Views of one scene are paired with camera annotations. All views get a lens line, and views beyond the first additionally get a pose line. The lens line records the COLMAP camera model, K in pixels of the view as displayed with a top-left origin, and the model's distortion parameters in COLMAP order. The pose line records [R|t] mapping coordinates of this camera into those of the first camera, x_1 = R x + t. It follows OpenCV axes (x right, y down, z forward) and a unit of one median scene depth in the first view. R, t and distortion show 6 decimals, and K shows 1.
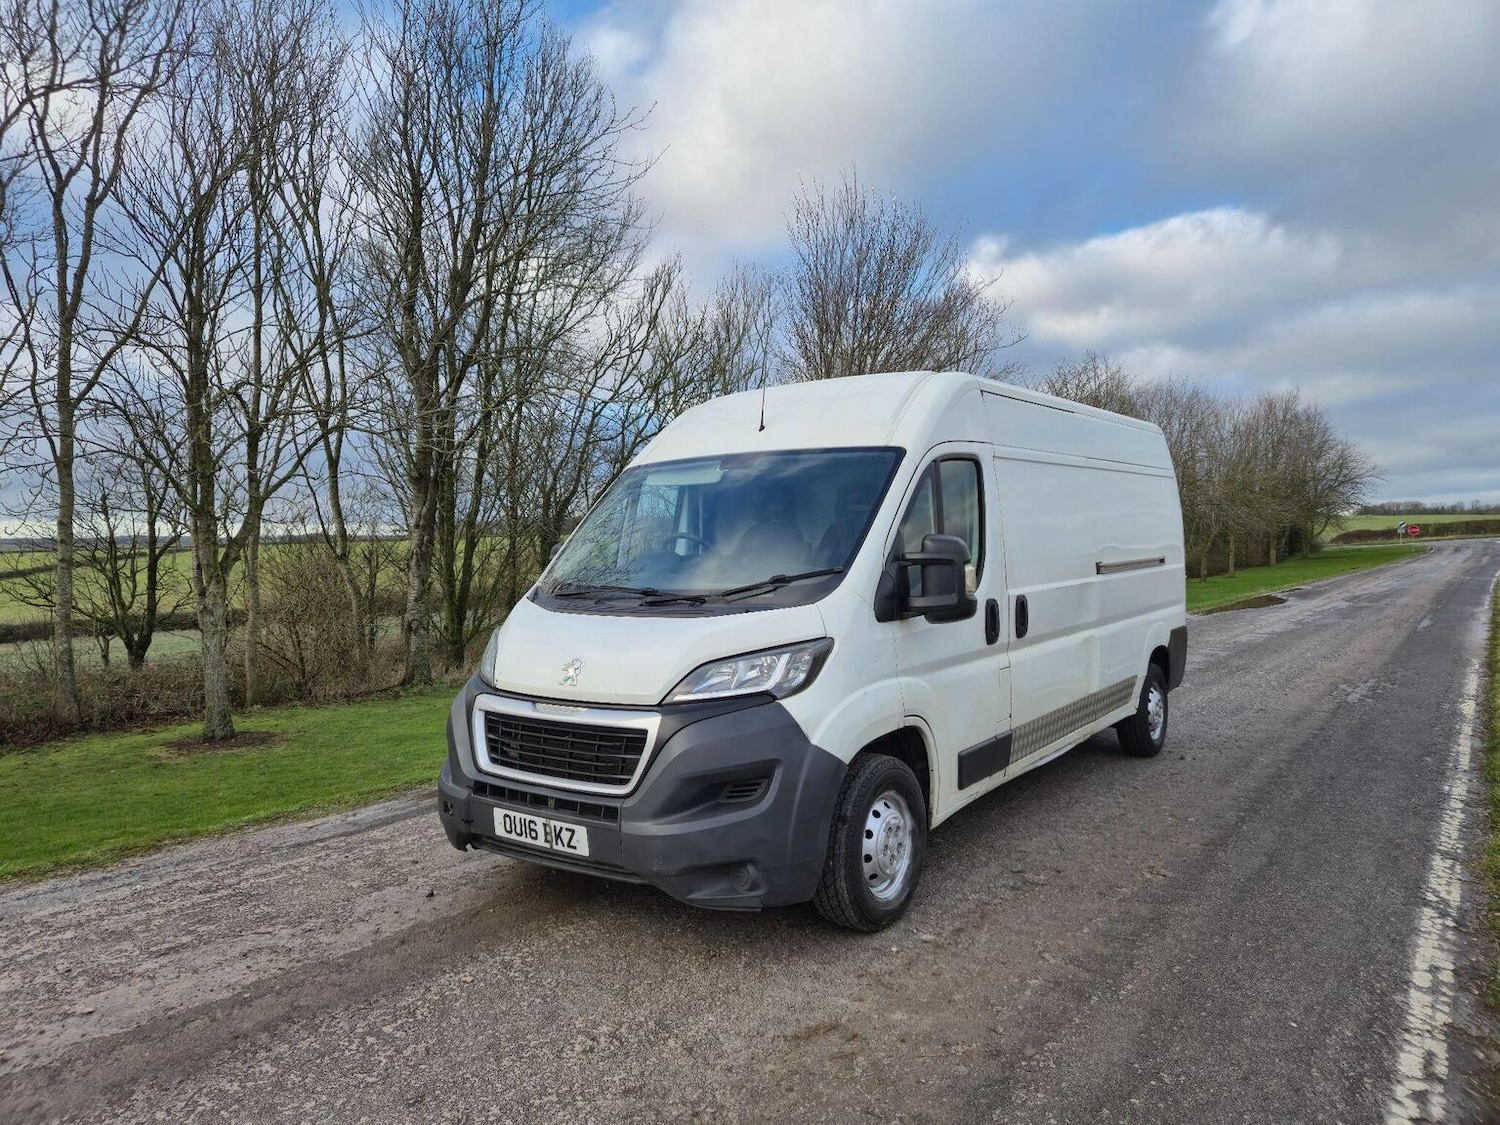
lens RADIAL K [[1004.2, 0, 740.1], [0, 1004.2, 539.6], [0, 0, 1]] dist [0.076268, -0.064194]
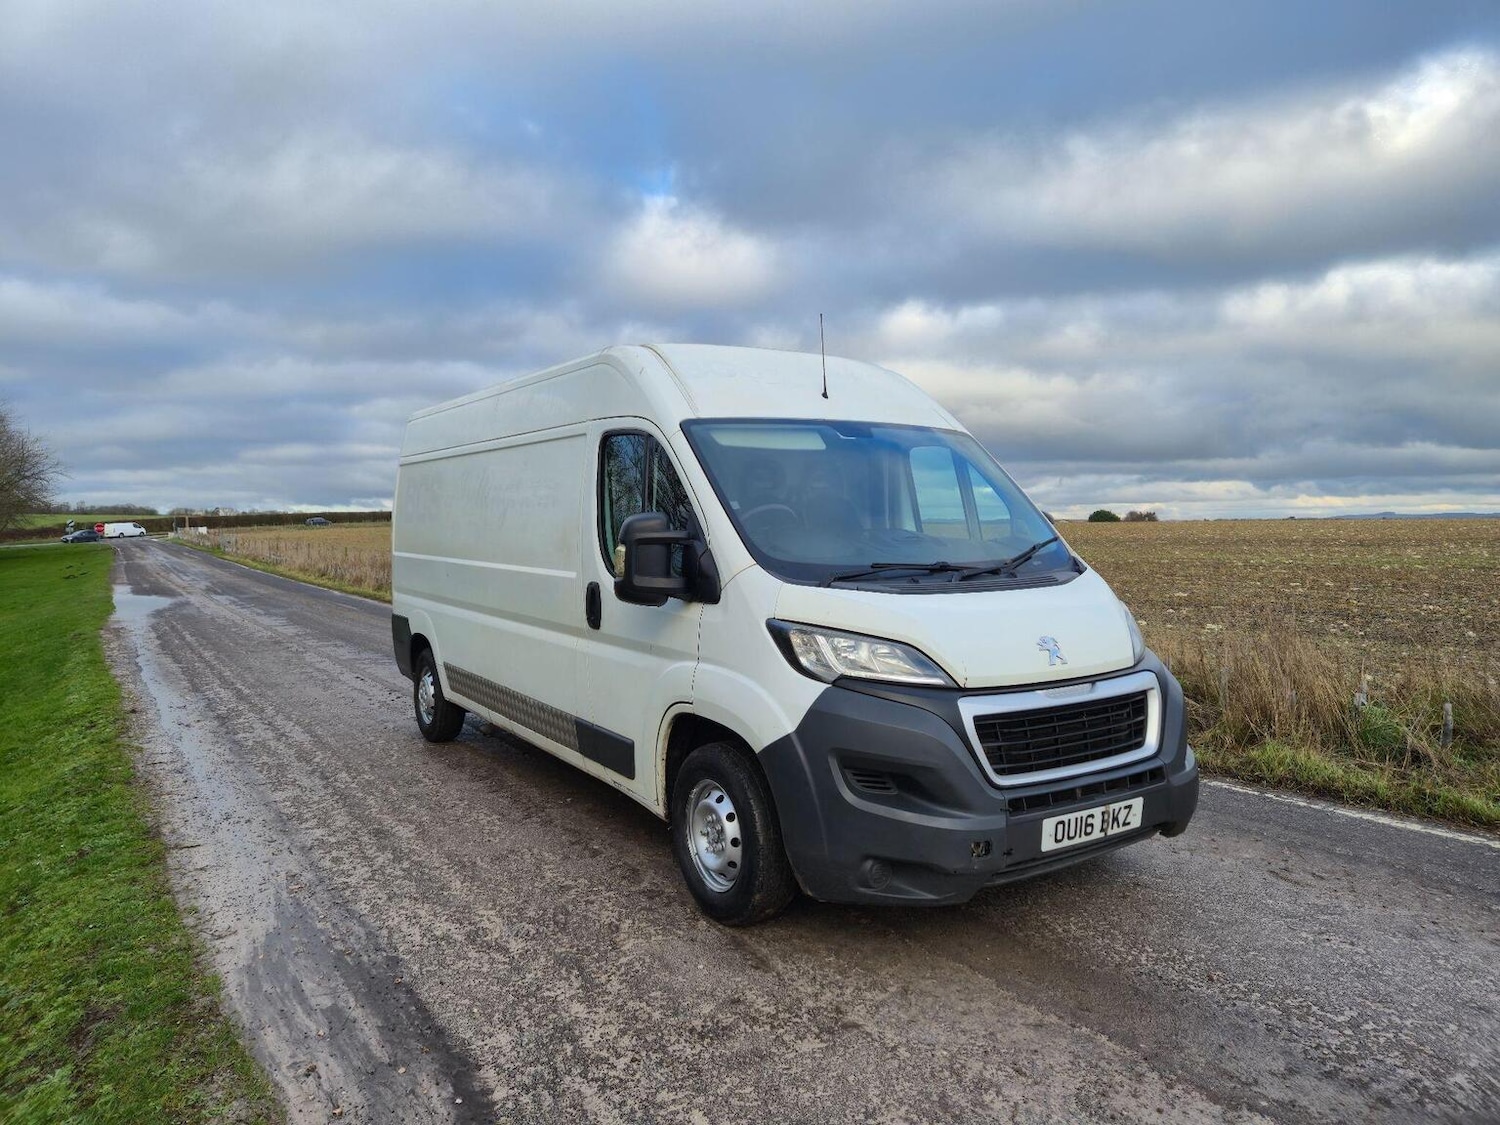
lens RADIAL K [[1004.2, 0, 749.9], [0, 1004.2, 559.4], [0, 0, 1]] dist [0.076268, -0.064194]
pose [[0.352467, -0.023610, 0.935526, -1.081703], [0.005476, 0.999717, 0.023166, 0.025889], [-0.935808, -0.003042, 0.352497, 0.906016]]
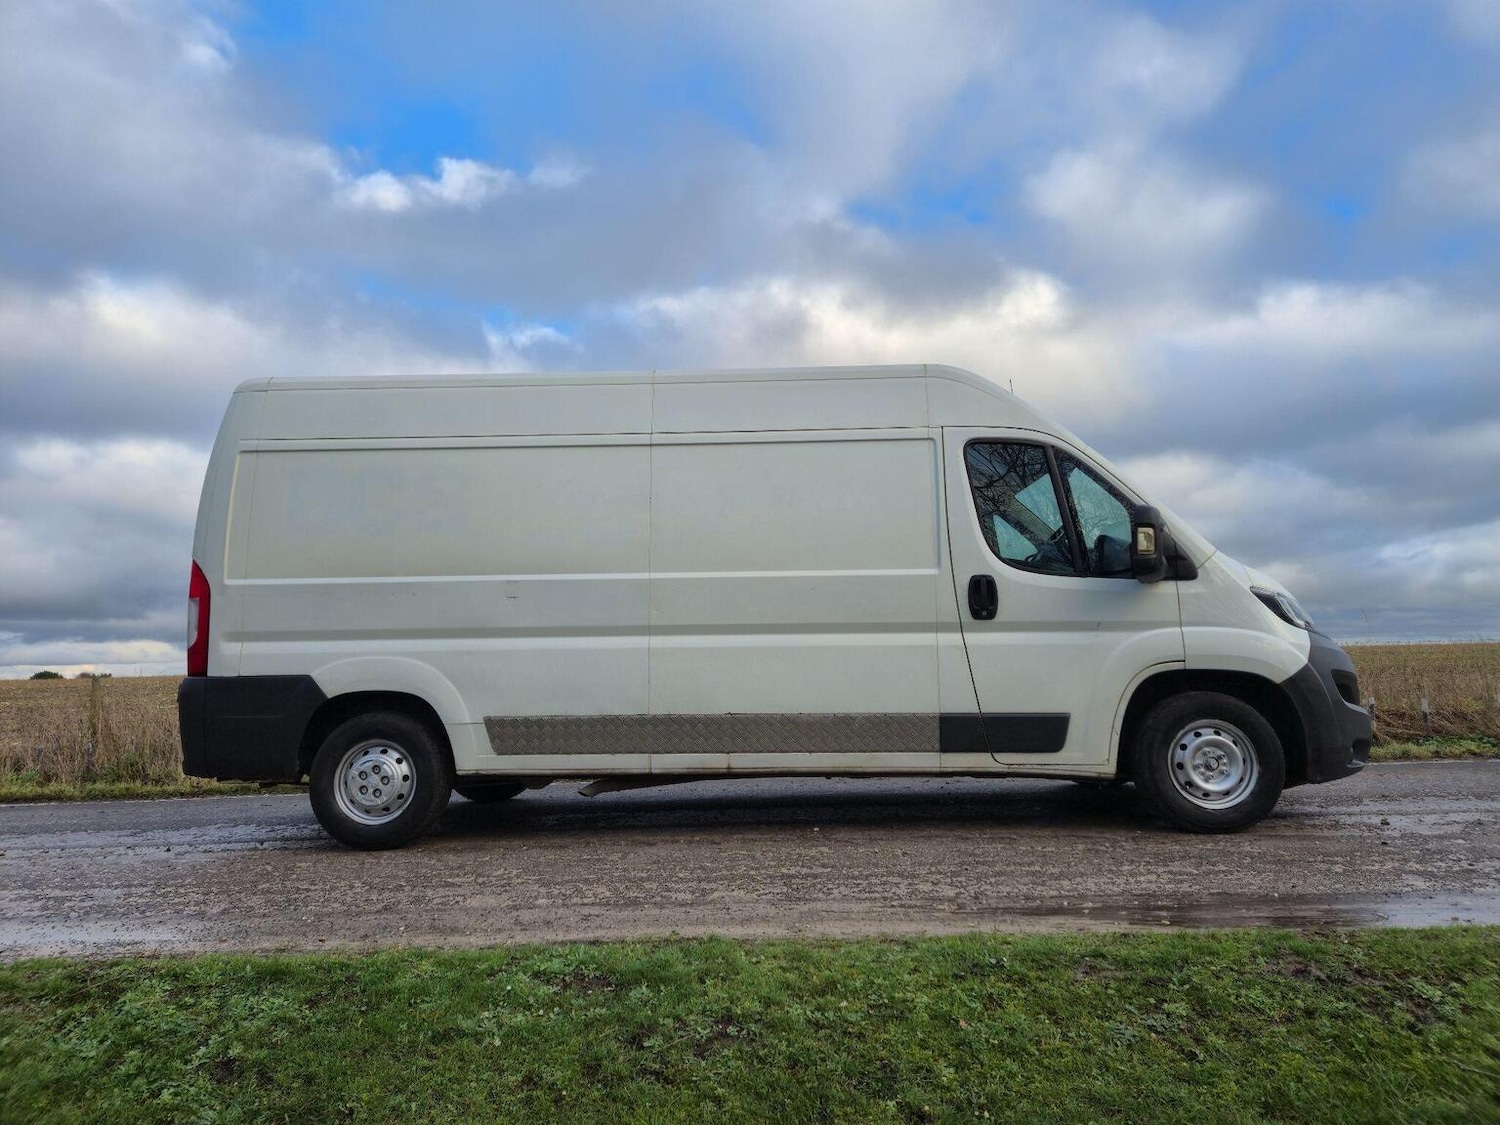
lens RADIAL K [[1004.2, 0, 743.8], [0, 1004.2, 577.6], [0, 0, 1]] dist [0.076268, -0.064194]
pose [[-0.561100, 0.099624, 0.821731, -0.911691], [0.027947, 0.994445, -0.101481, 0.188962], [-0.827276, -0.033976, -0.560767, 2.337731]]
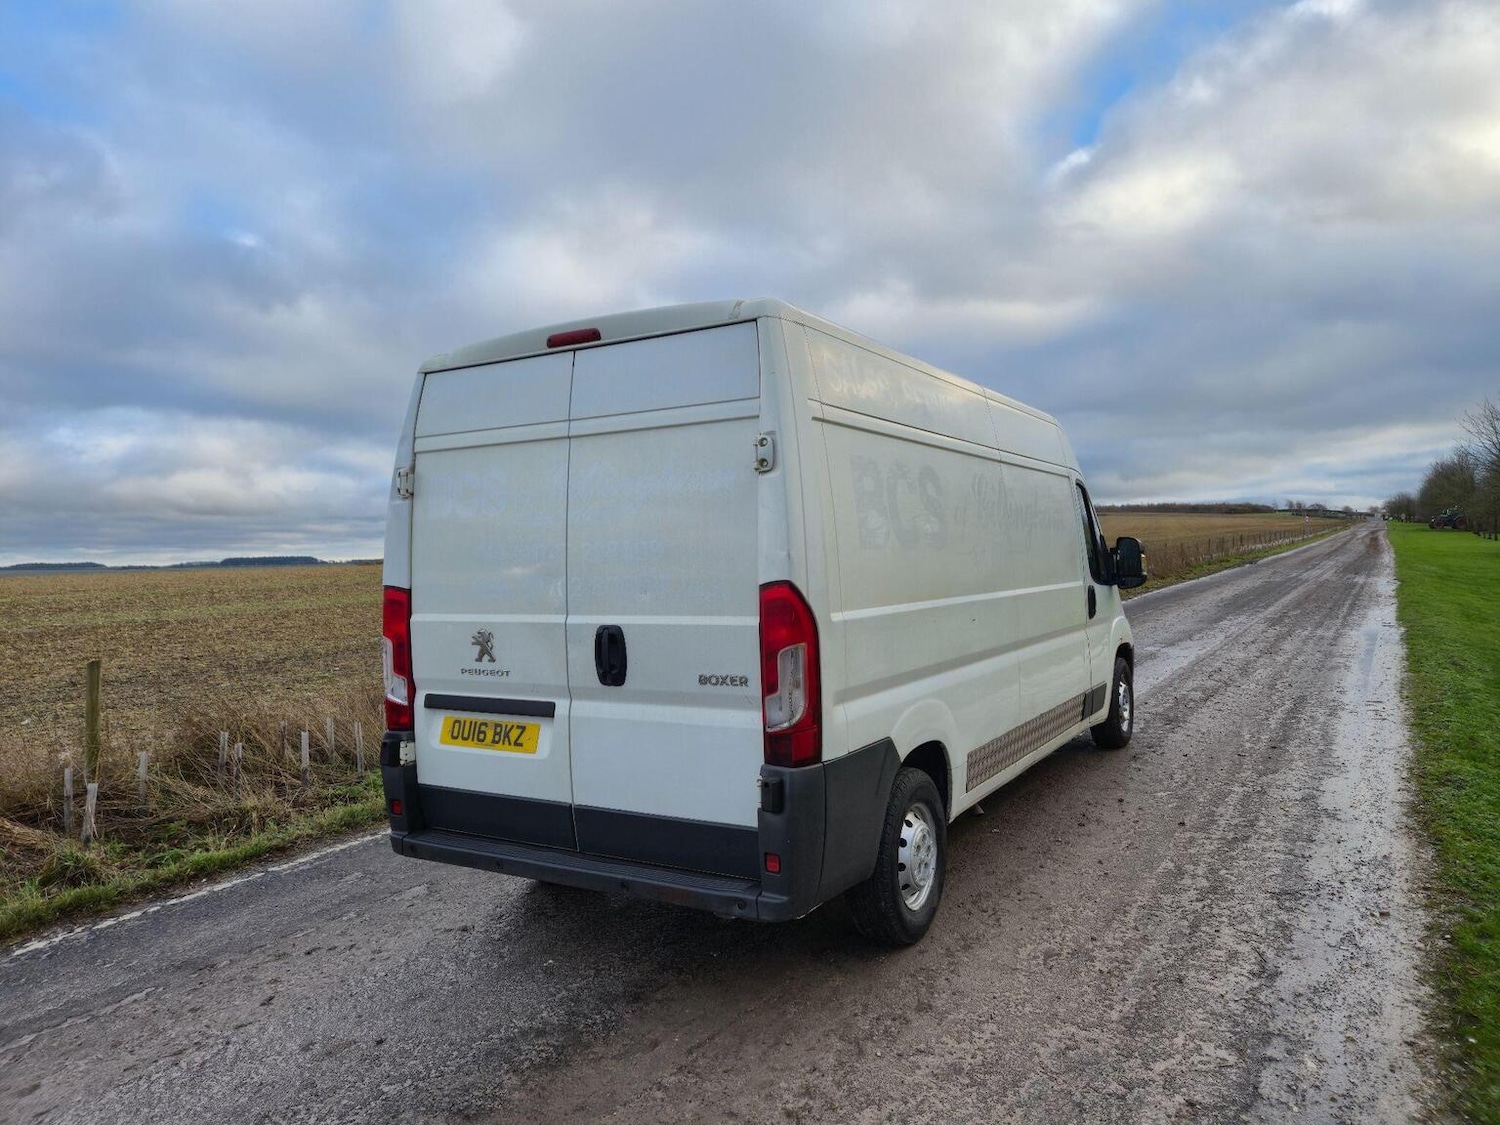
lens RADIAL K [[1004.2, 0, 748.1], [0, 1004.2, 541.7], [0, 0, 1]] dist [0.076268, -0.064194]
pose [[-0.994053, 0.048948, -0.097282, 0.569041], [0.050050, 0.998707, -0.008924, -0.004657], [0.096719, -0.013740, -0.995217, 2.974734]]
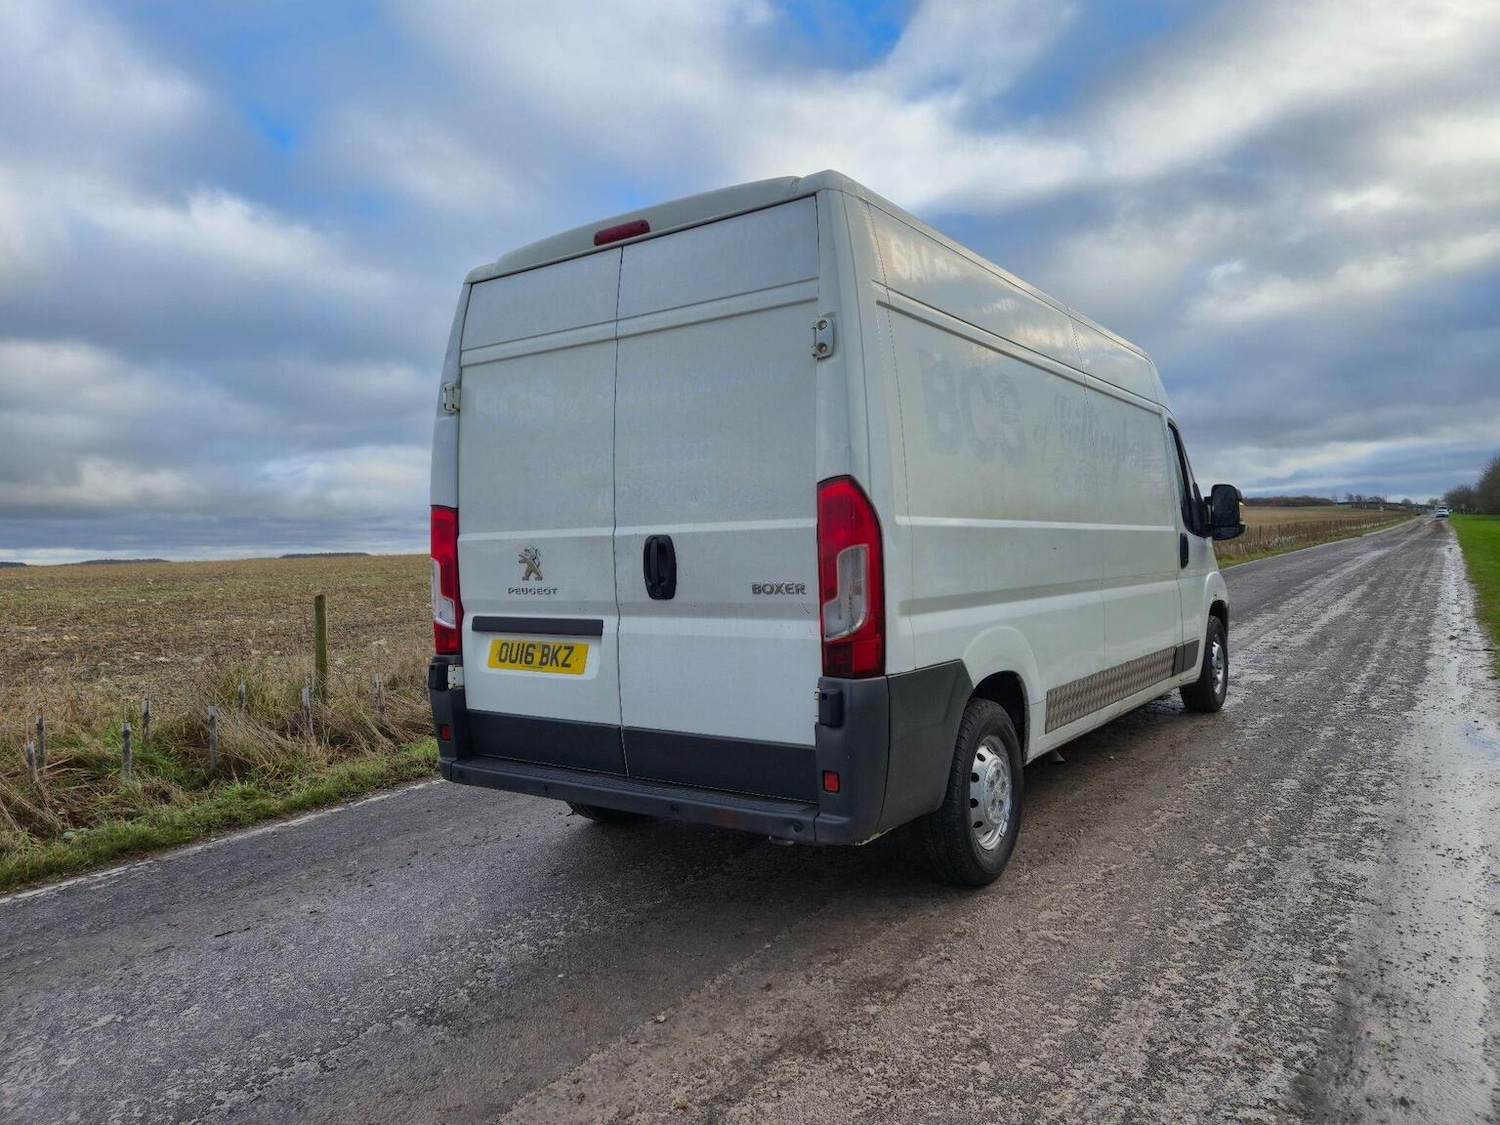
lens RADIAL K [[1004.2, 0, 739.6], [0, 1004.2, 552.8], [0, 0, 1]] dist [0.076268, -0.064194]
pose [[-0.998656, 0.048433, -0.018432, 0.556986], [0.048360, 0.998820, 0.004421, 0.067674], [0.018624, 0.003524, -0.999820, 2.913453]]
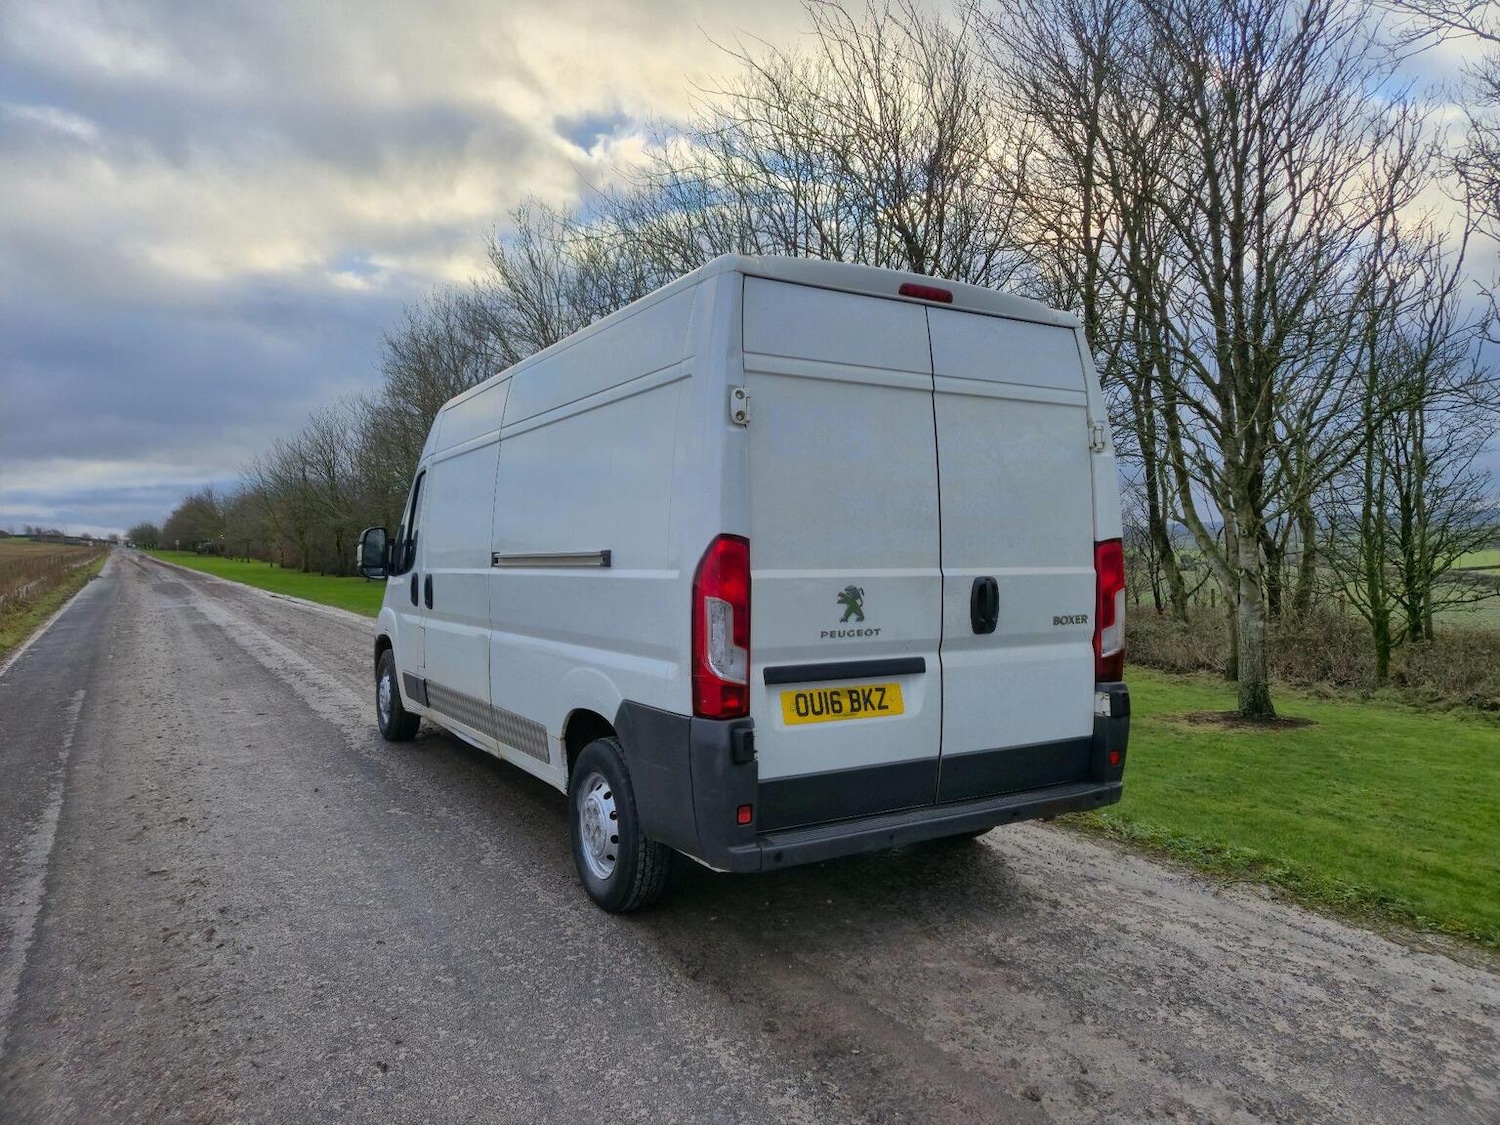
lens RADIAL K [[1004.2, 0, 752.7], [0, 1004.2, 549.8], [0, 0, 1]] dist [0.076268, -0.064194]
pose [[-0.374657, 0.014809, -0.927045, 1.545820], [0.012787, 0.999860, 0.010805, 0.016351], [0.927075, -0.007807, -0.374794, 2.245154]]
